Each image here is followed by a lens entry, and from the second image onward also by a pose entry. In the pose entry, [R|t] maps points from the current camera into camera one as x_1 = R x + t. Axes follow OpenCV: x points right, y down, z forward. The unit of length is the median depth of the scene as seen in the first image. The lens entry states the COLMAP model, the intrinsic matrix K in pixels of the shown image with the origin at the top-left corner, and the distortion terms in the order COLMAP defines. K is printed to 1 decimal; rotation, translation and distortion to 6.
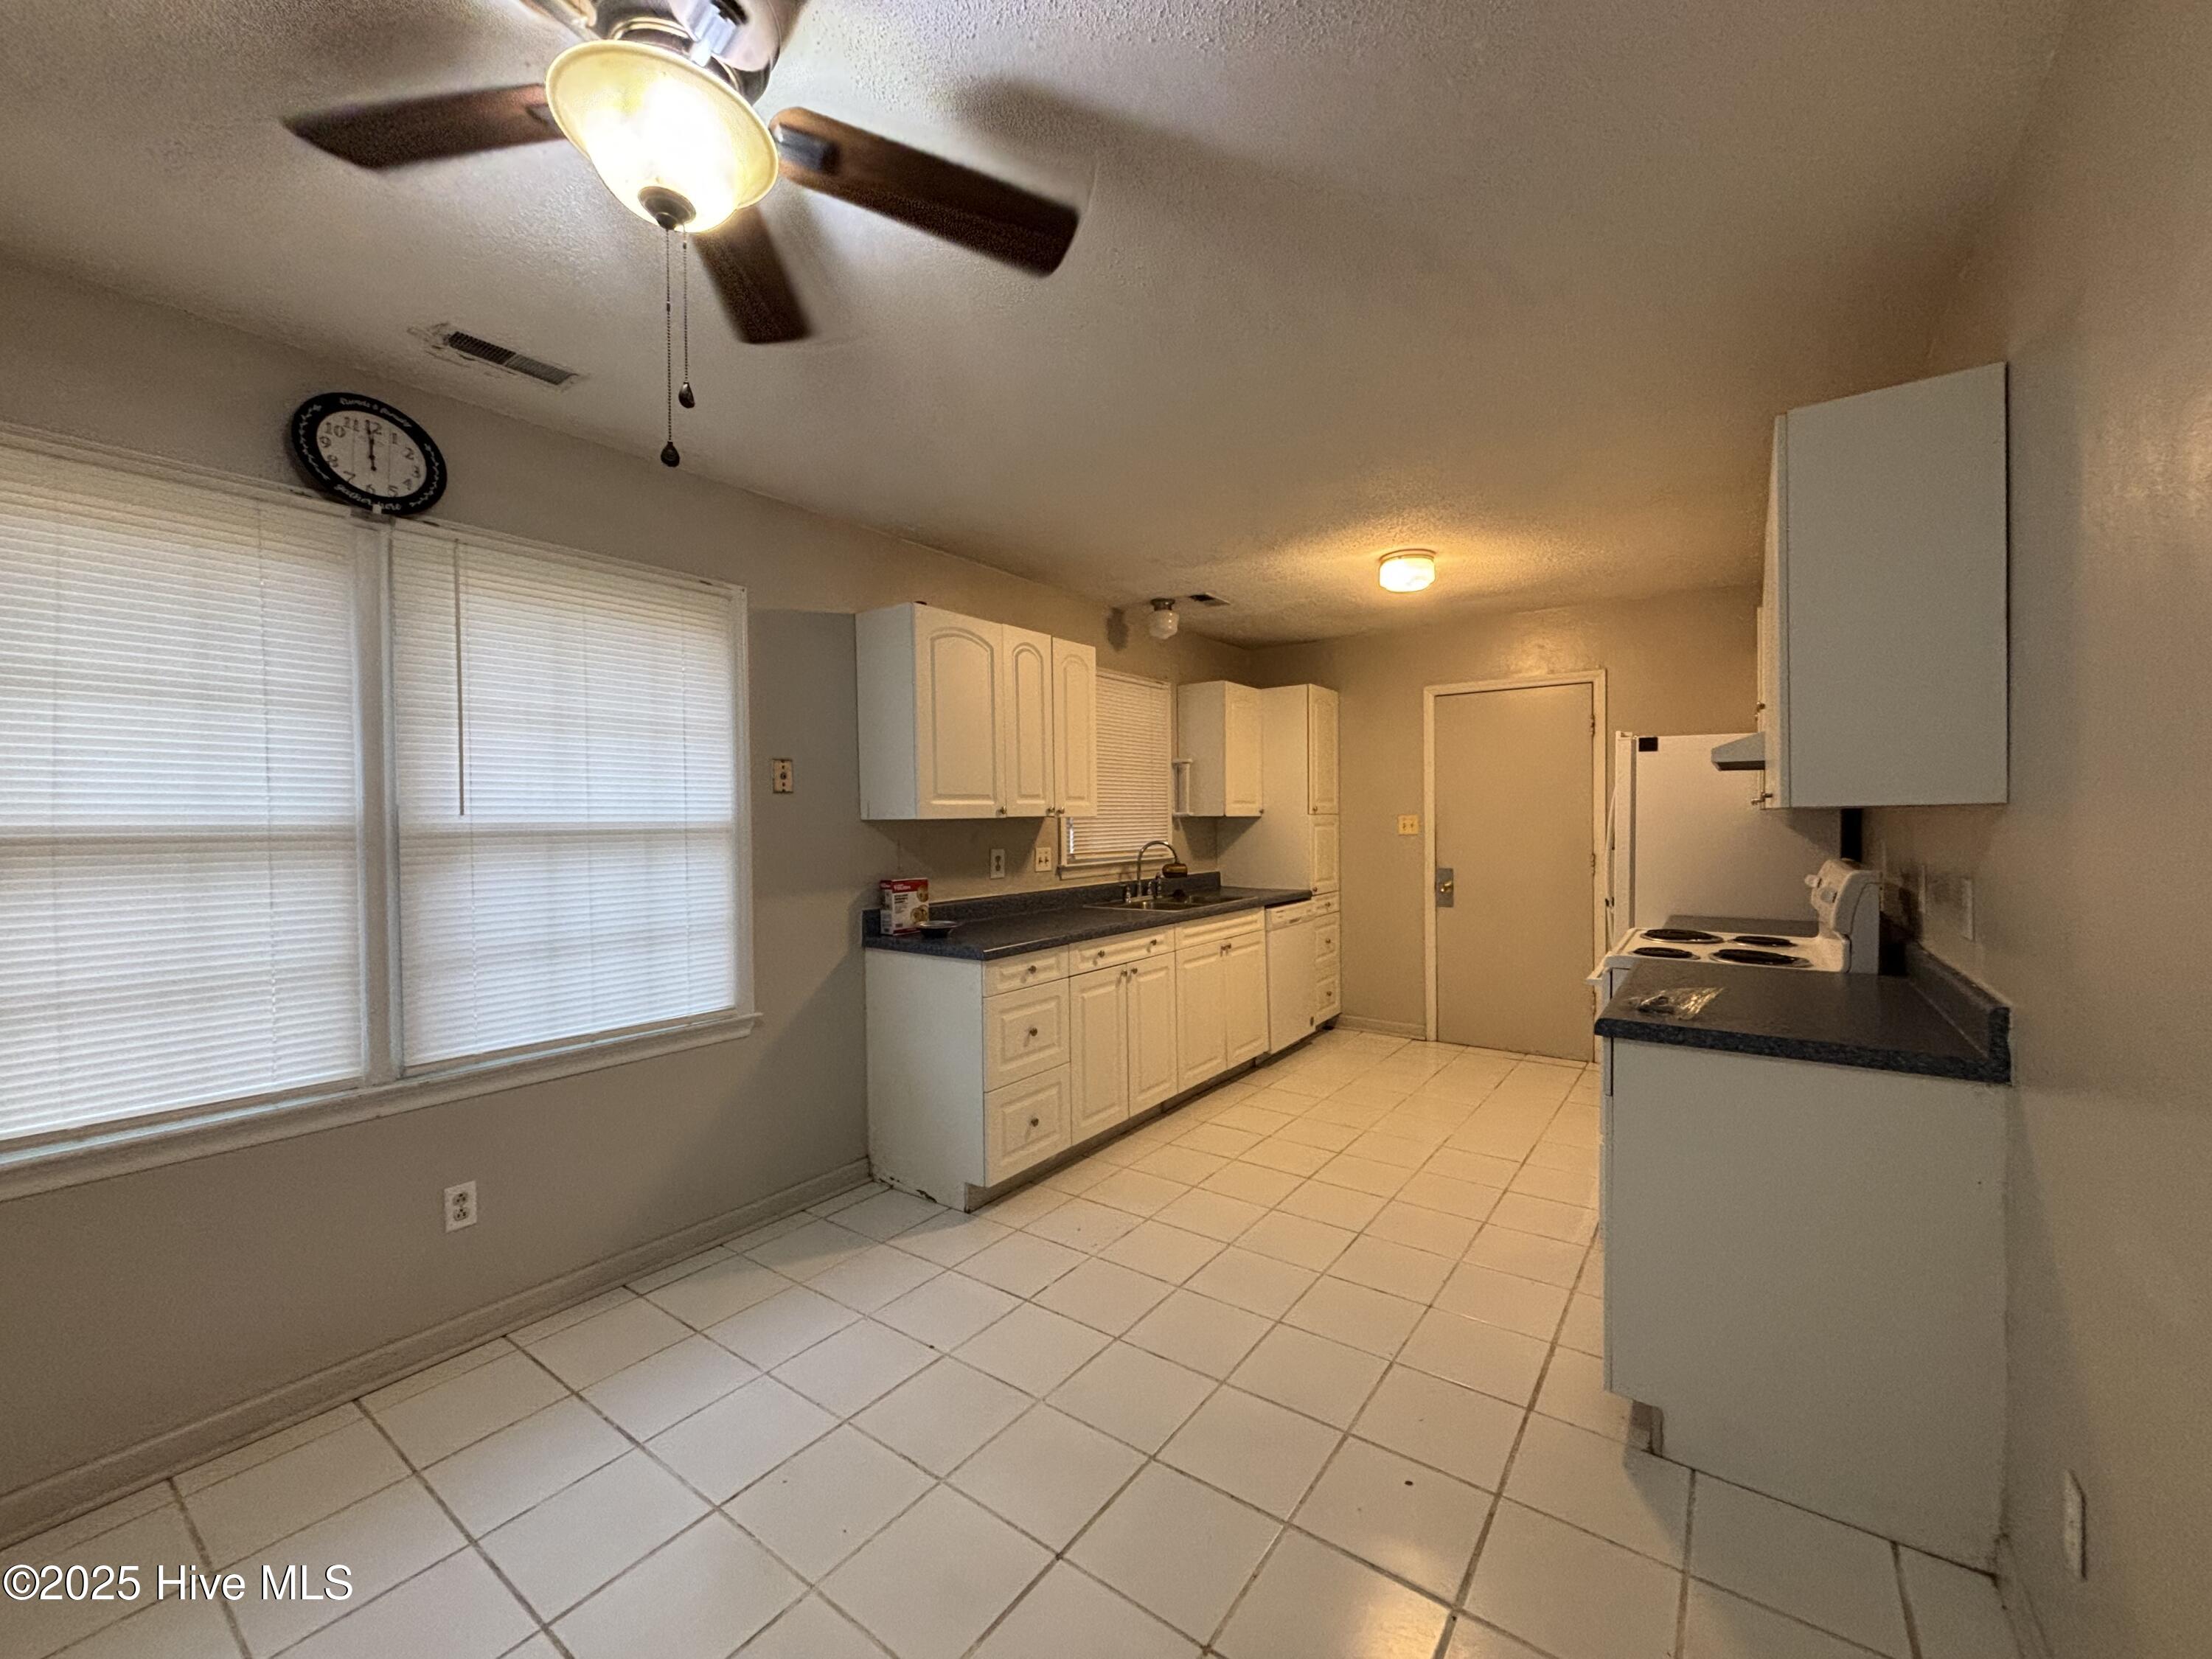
lens RADIAL K [[889.4, 0, 1107.9], [0, 889.4, 827.3], [0, 0, 1]] dist [0.009809, 0.000483]
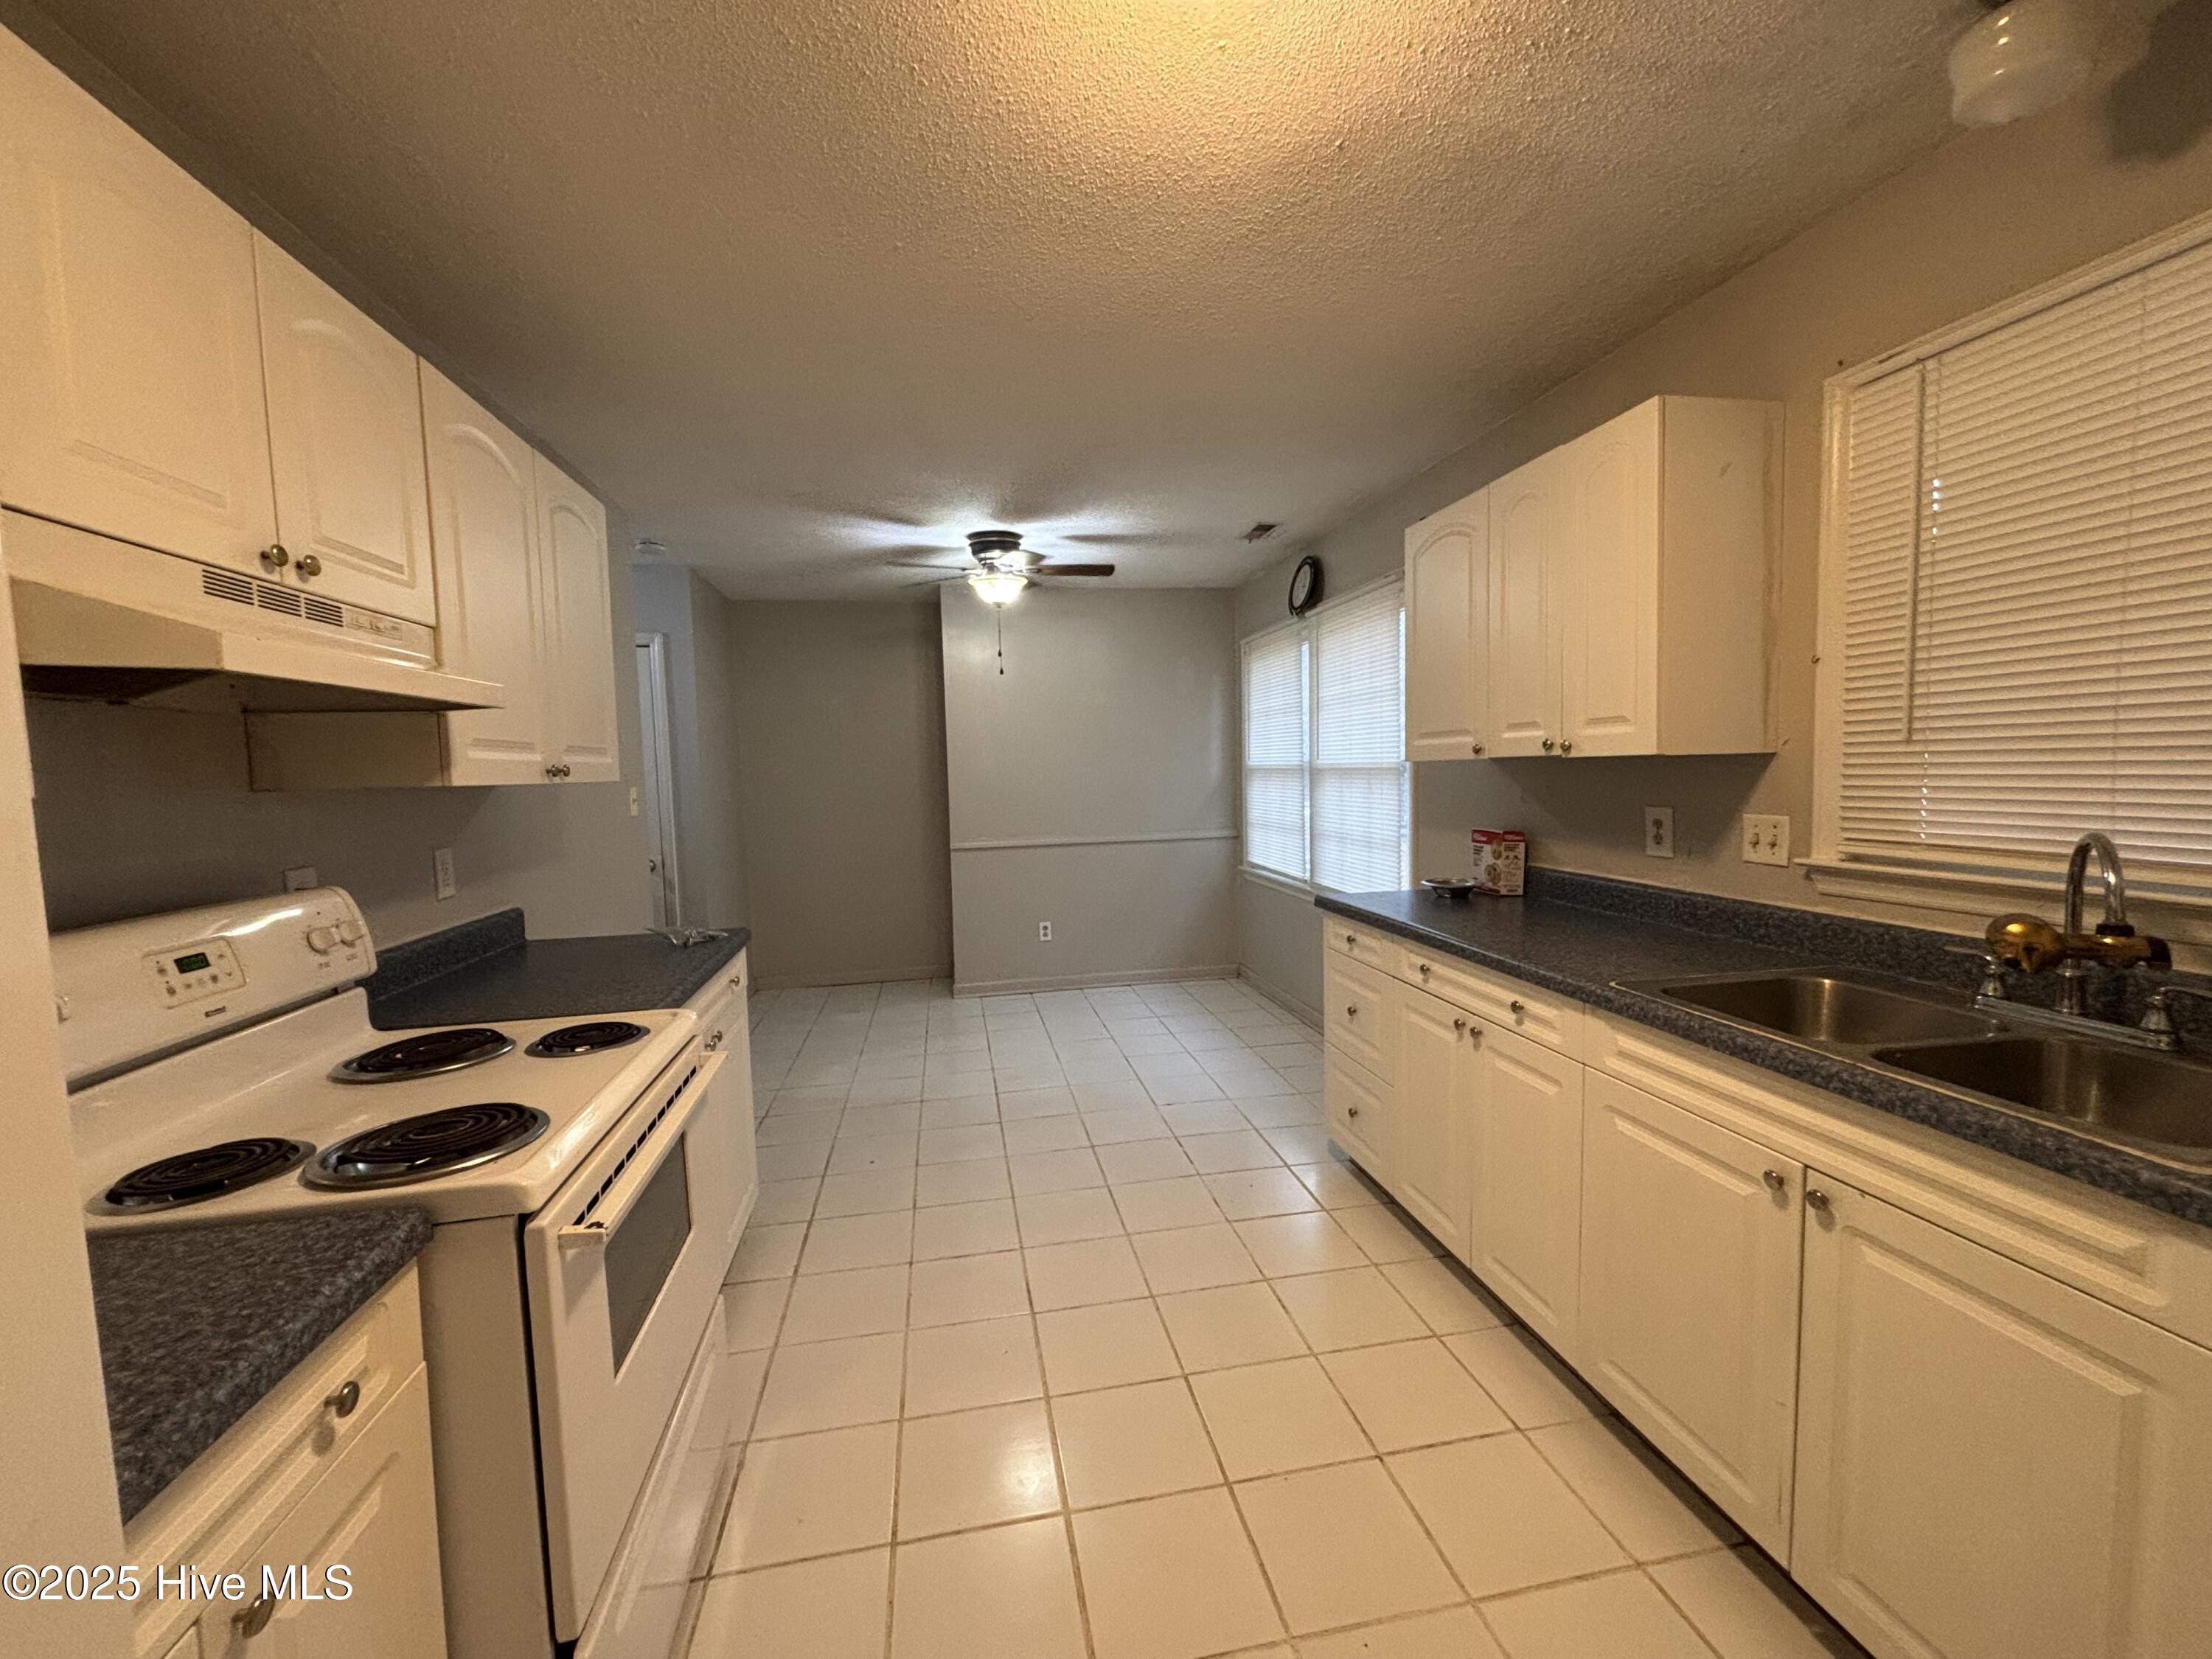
lens RADIAL K [[889.4, 0, 1107.9], [0, 889.4, 827.3], [0, 0, 1]] dist [0.009809, 0.000483]
pose [[-0.687091, 0.079307, -0.722230, 0.594899], [0.026365, 0.996092, 0.084297, -0.023588], [0.726093, 0.038878, -0.686496, 1.223847]]
